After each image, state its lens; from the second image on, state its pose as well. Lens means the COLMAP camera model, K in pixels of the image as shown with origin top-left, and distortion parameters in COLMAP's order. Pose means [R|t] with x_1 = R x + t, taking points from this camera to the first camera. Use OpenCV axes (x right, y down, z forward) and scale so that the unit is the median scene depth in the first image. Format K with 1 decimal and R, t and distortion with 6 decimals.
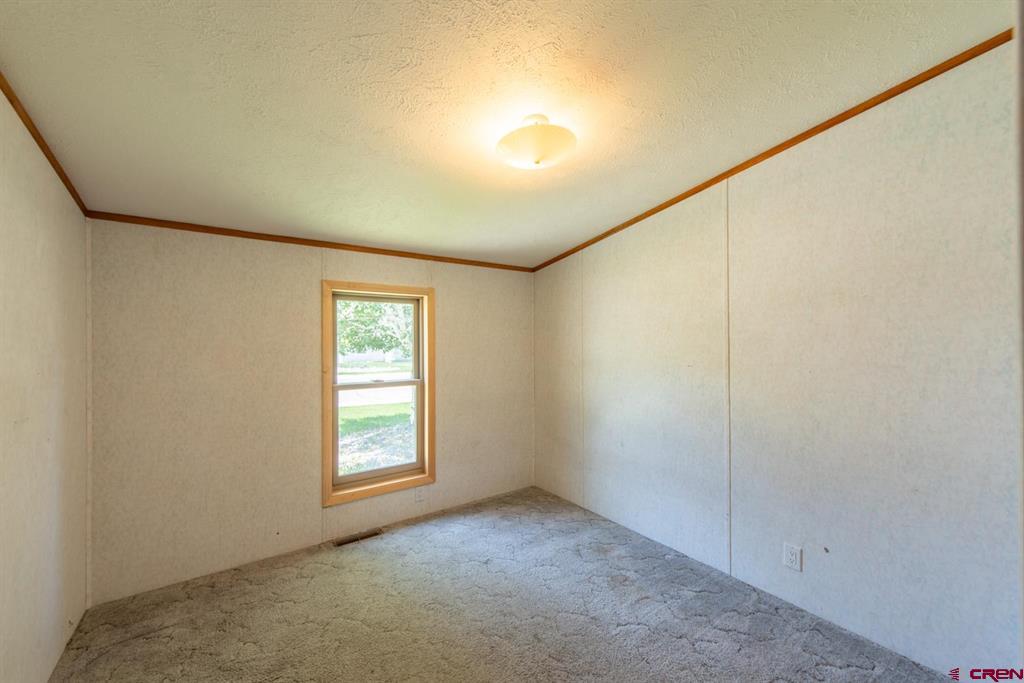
lens RADIAL K [[400.4, 0, 513.6], [0, 400.4, 339.4], [0, 0, 1]] dist [0.012566, -0.003566]
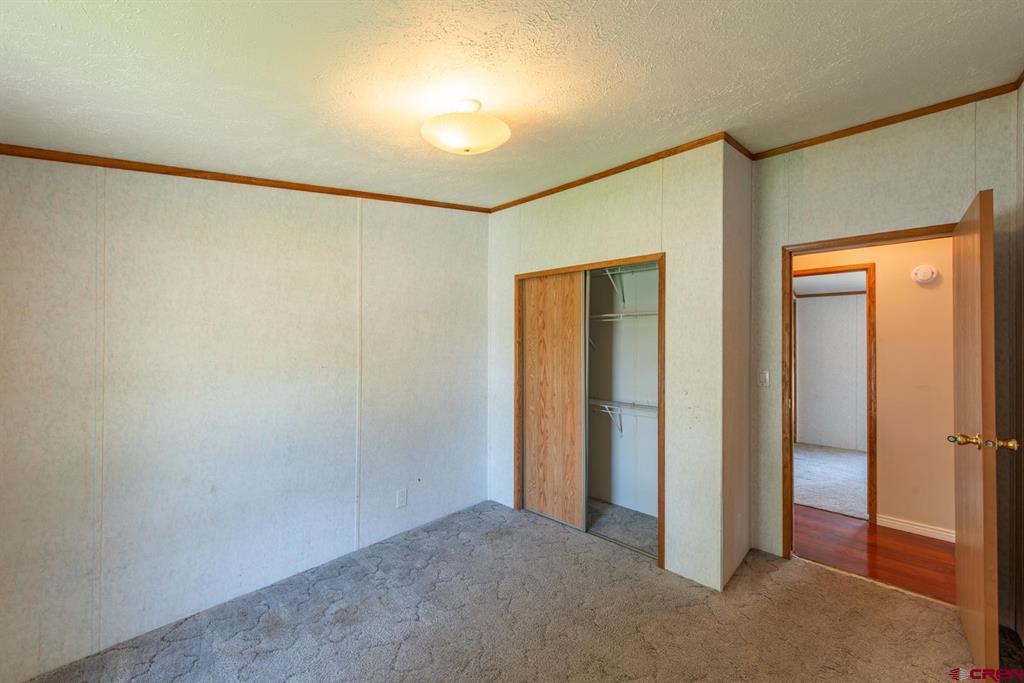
lens RADIAL K [[400.4, 0, 511.1], [0, 400.4, 342.0], [0, 0, 1]] dist [0.012566, -0.003566]
pose [[-0.186819, 0.003715, 0.982387, -0.639612], [-0.008410, 0.999950, -0.005381, 0.009304], [-0.982358, -0.009267, -0.186778, 0.790833]]
